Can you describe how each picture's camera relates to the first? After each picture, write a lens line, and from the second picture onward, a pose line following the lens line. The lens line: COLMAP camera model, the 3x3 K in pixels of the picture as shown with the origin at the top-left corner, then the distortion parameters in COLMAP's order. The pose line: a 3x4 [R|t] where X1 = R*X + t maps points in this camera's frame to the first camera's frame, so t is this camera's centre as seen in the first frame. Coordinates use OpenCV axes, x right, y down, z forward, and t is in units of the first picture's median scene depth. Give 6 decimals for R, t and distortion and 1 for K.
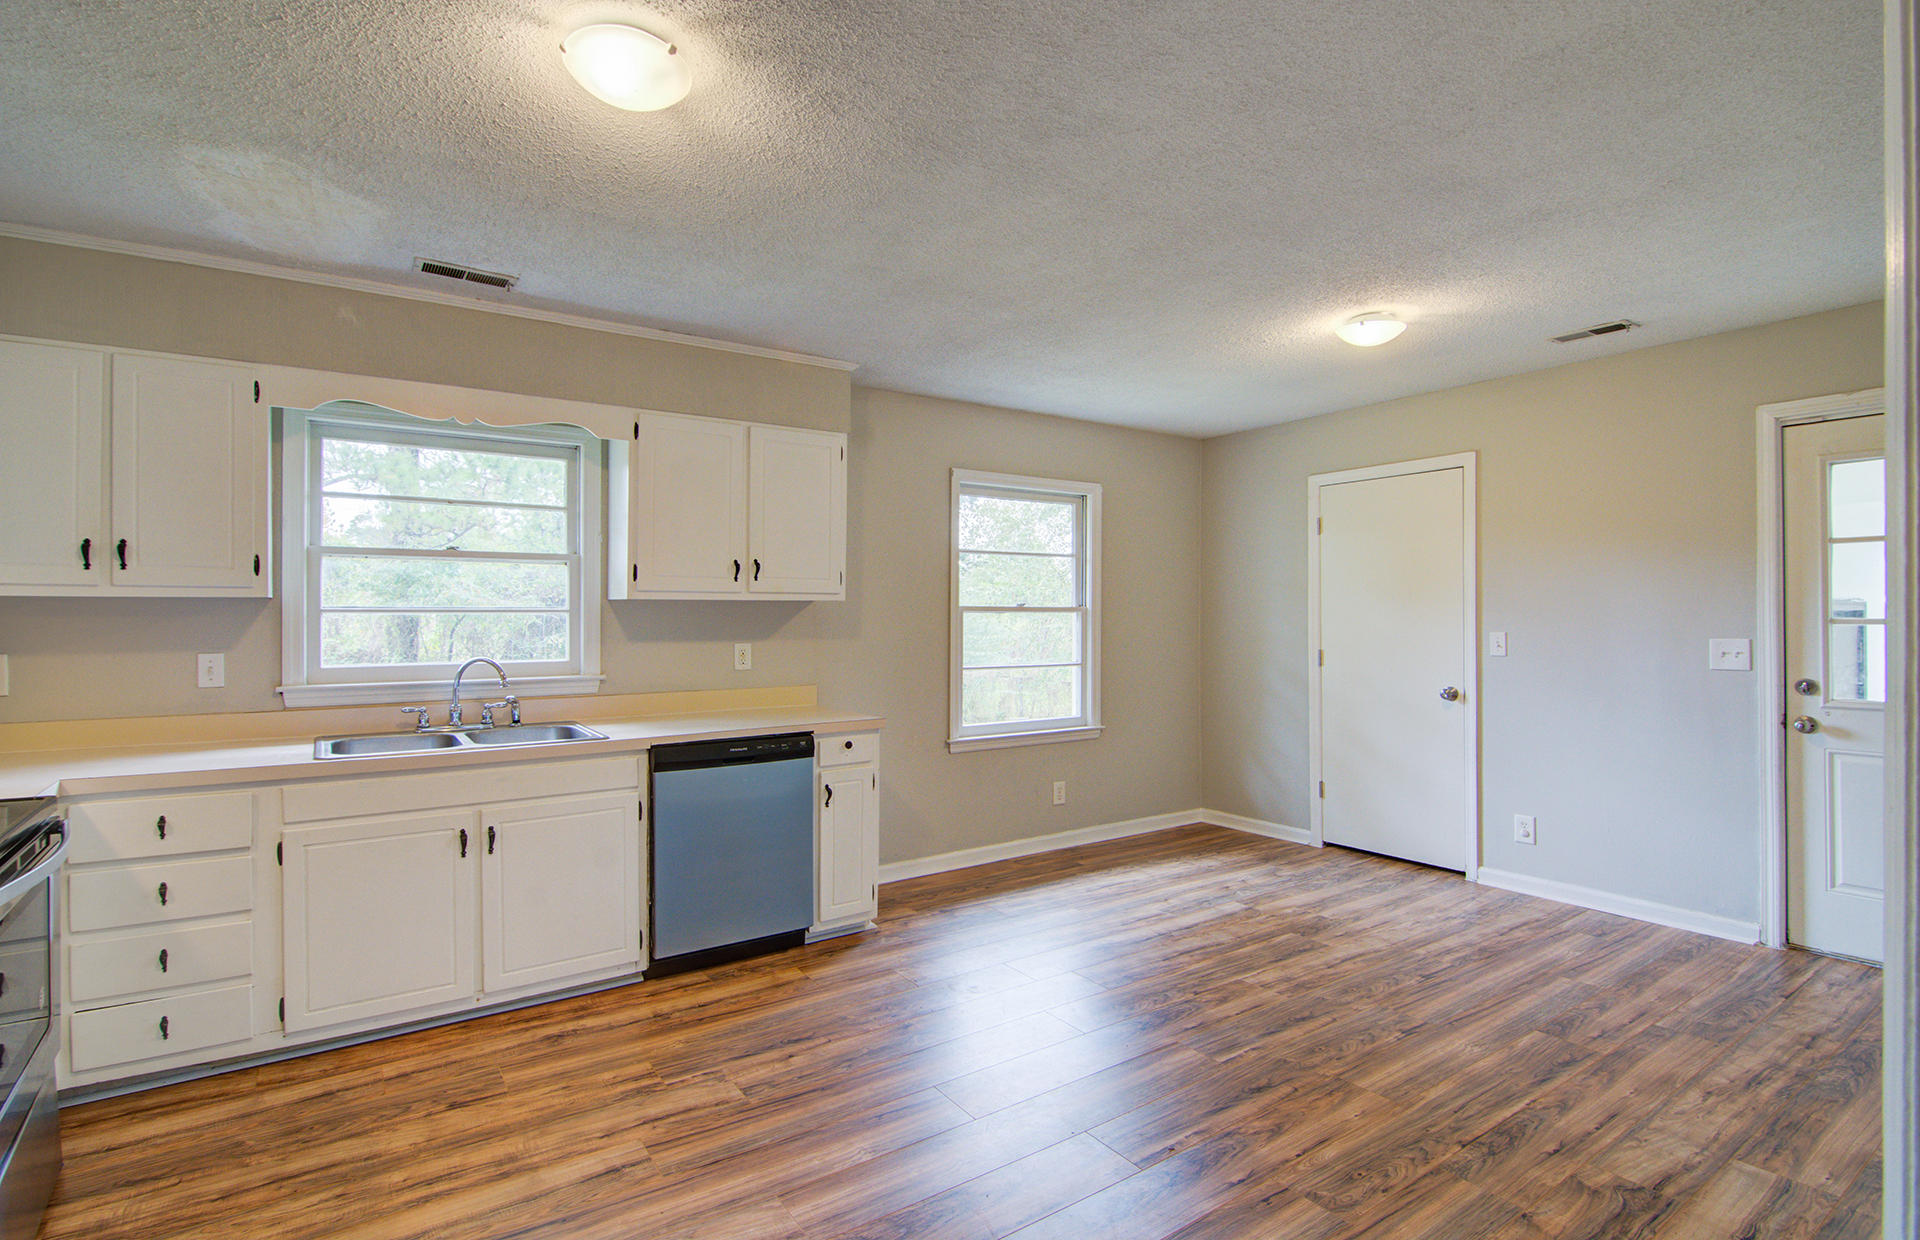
lens RADIAL K [[897.6, 0, 953.4], [0, 897.6, 606.5], [0, 0, 1]] dist [-0.016451, -0.001187]
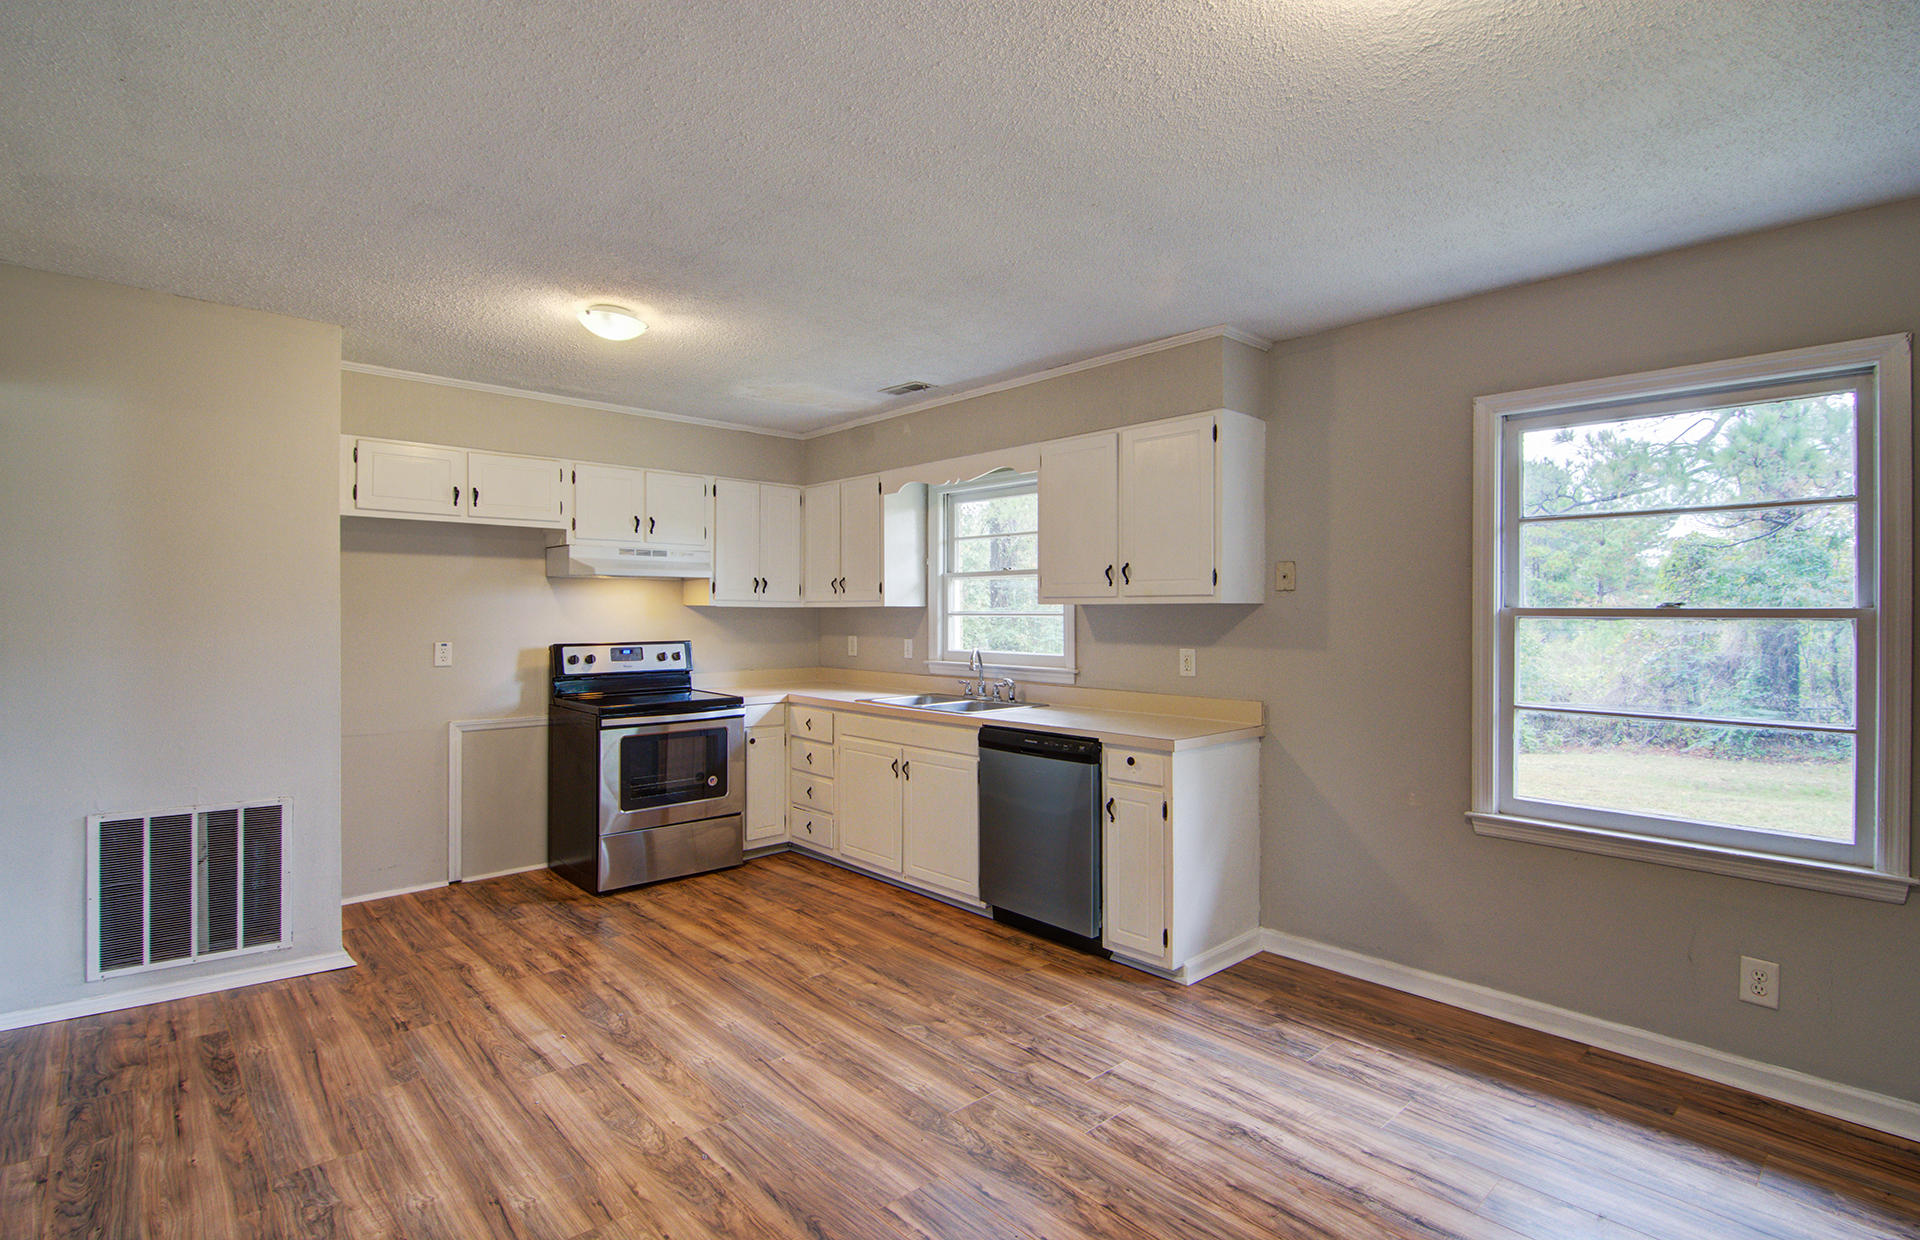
lens RADIAL K [[919.0, 0, 954.9], [0, 919.0, 611.1], [0, 0, 1]] dist [0.014072, -0.018352]
pose [[0.149256, -0.001674, -0.988797, 0.911155], [0.004106, 0.999991, -0.001073, 0.001119], [0.988790, -0.003900, 0.149261, 0.787447]]
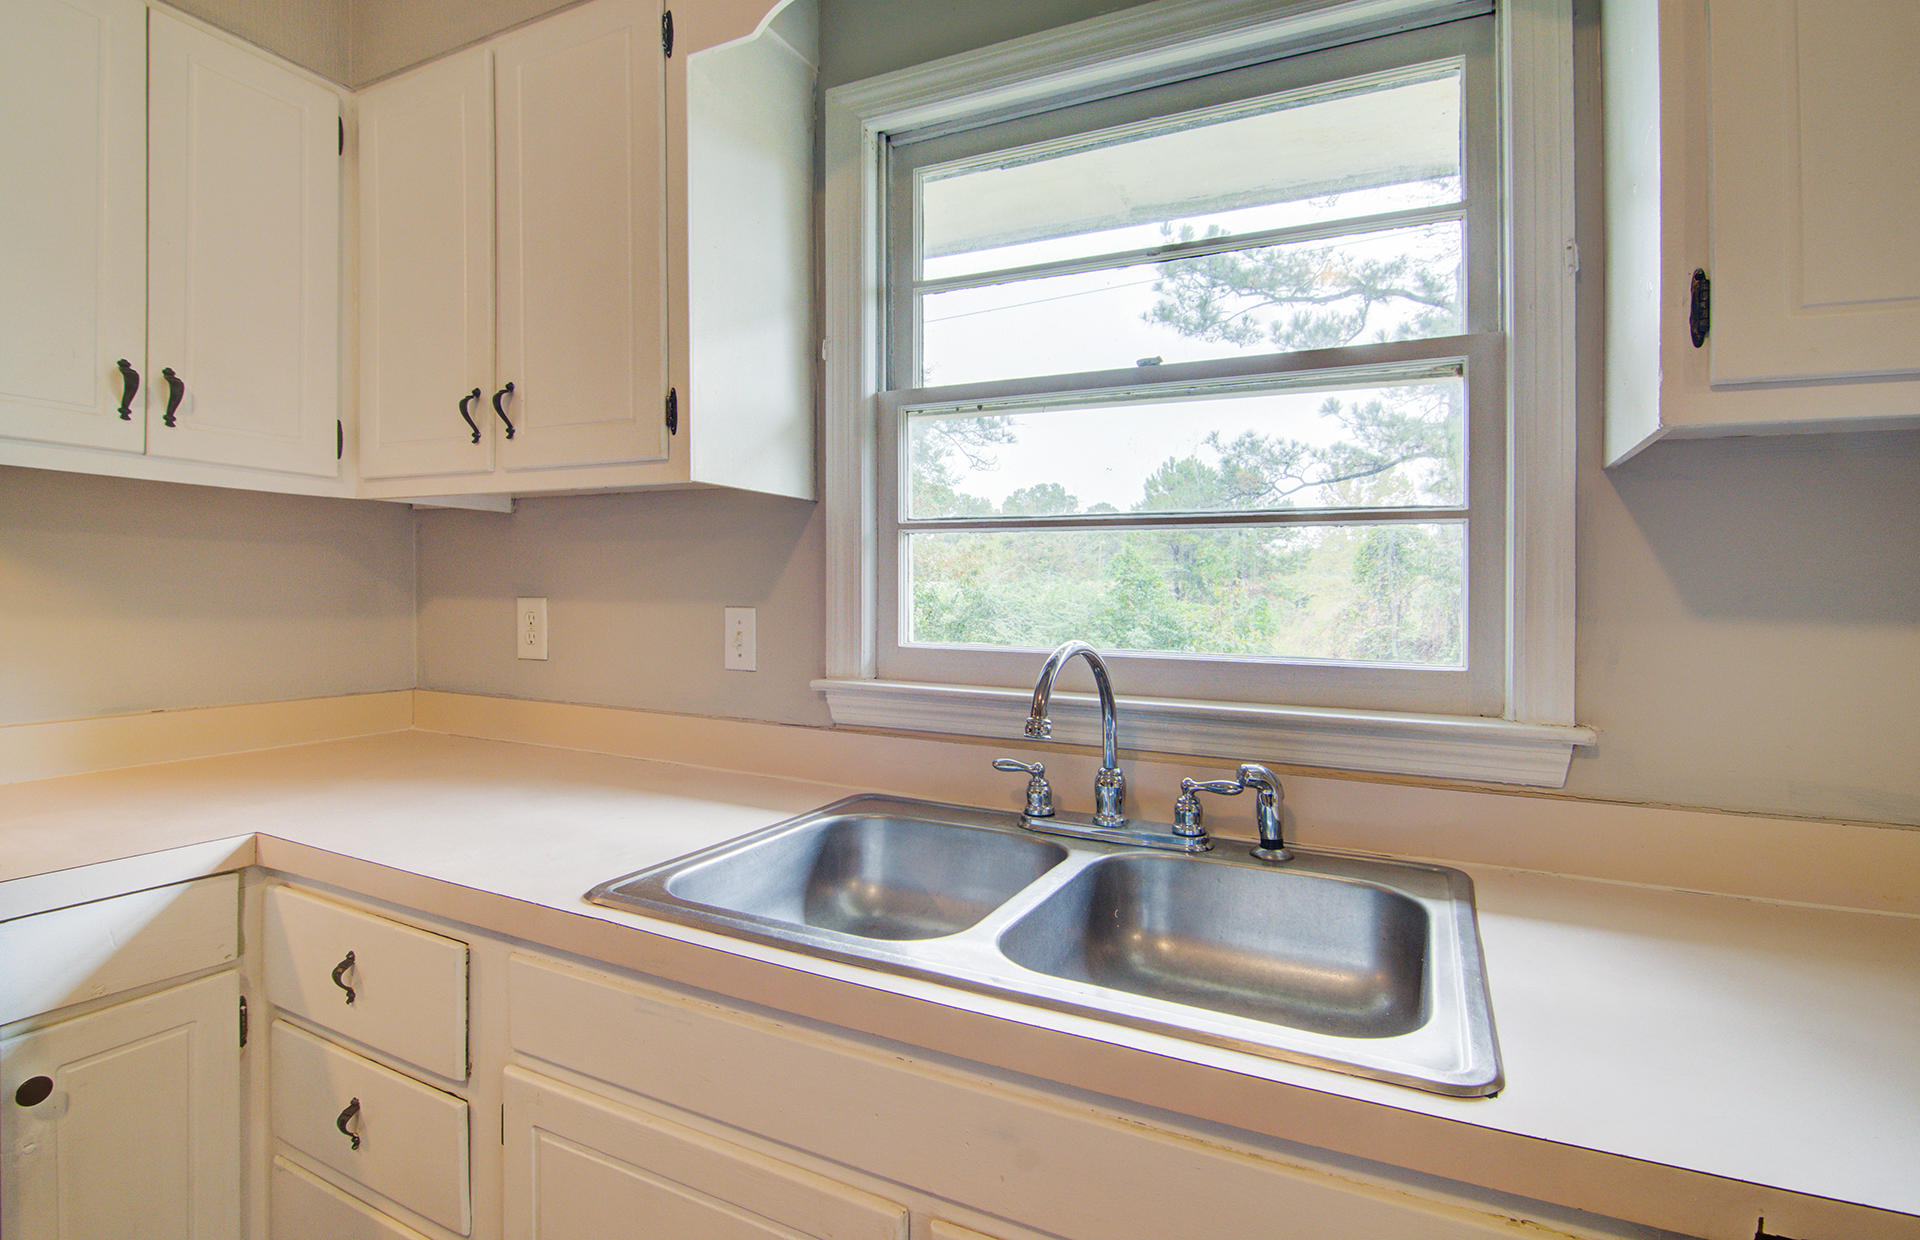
lens RADIAL K [[919.0, 0, 954.9], [0, 919.0, 611.1], [0, 0, 1]] dist [0.014072, -0.018352]
pose [[0.474470, 0.025211, -0.879911, -0.268570], [-0.011825, 0.999682, 0.022267, 0.038816], [0.880192, -0.000160, 0.474617, 0.814485]]
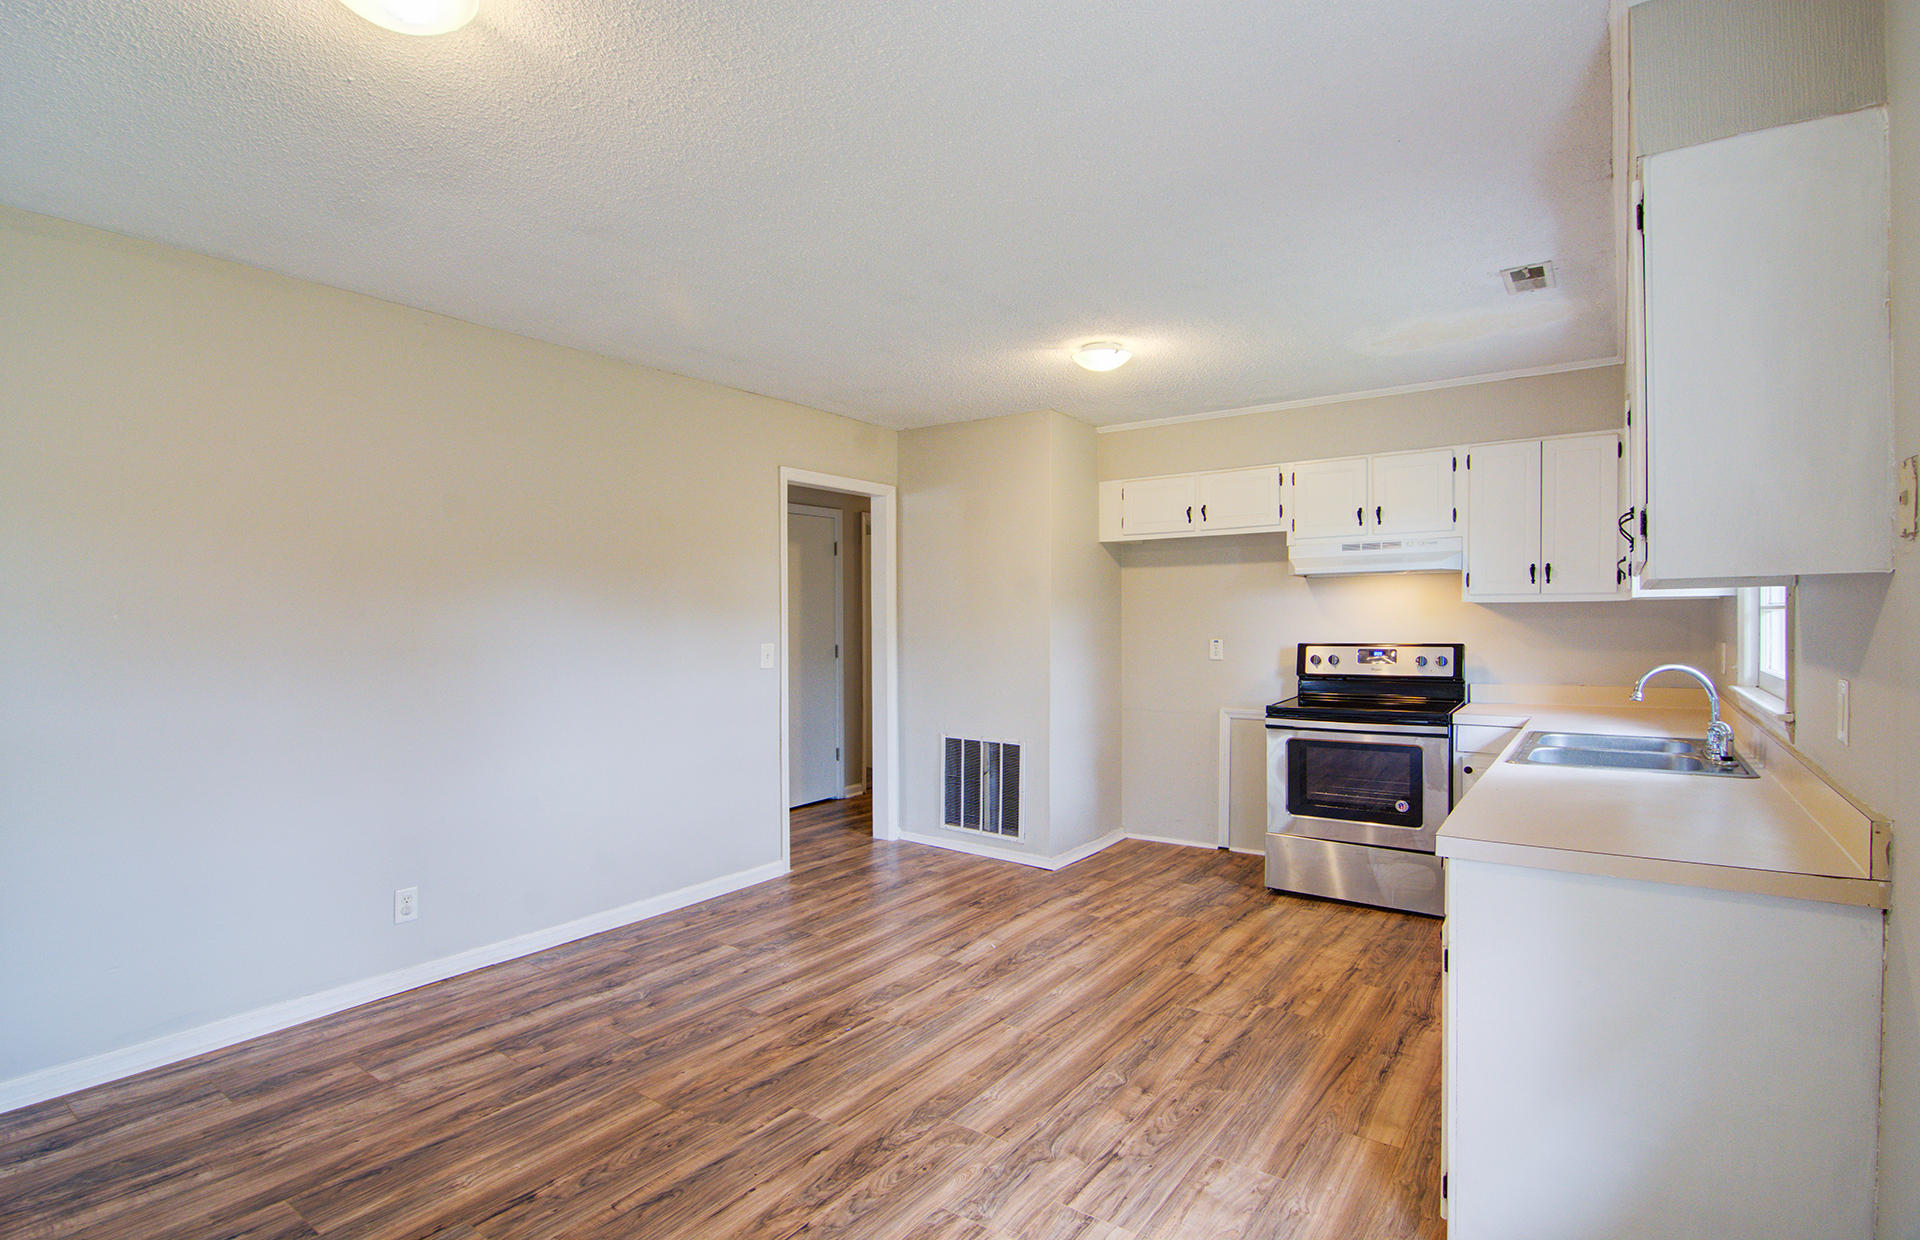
lens RADIAL K [[937.0, 0, 970.5], [0, 937.0, 618.7], [0, 0, 1]] dist [-0.021183, -0.001604]
pose [[-0.936357, 0.007375, -0.350970, 0.385290], [0.010491, 0.999921, -0.006978, 0.014552], [0.350891, -0.010216, -0.936361, 1.640594]]
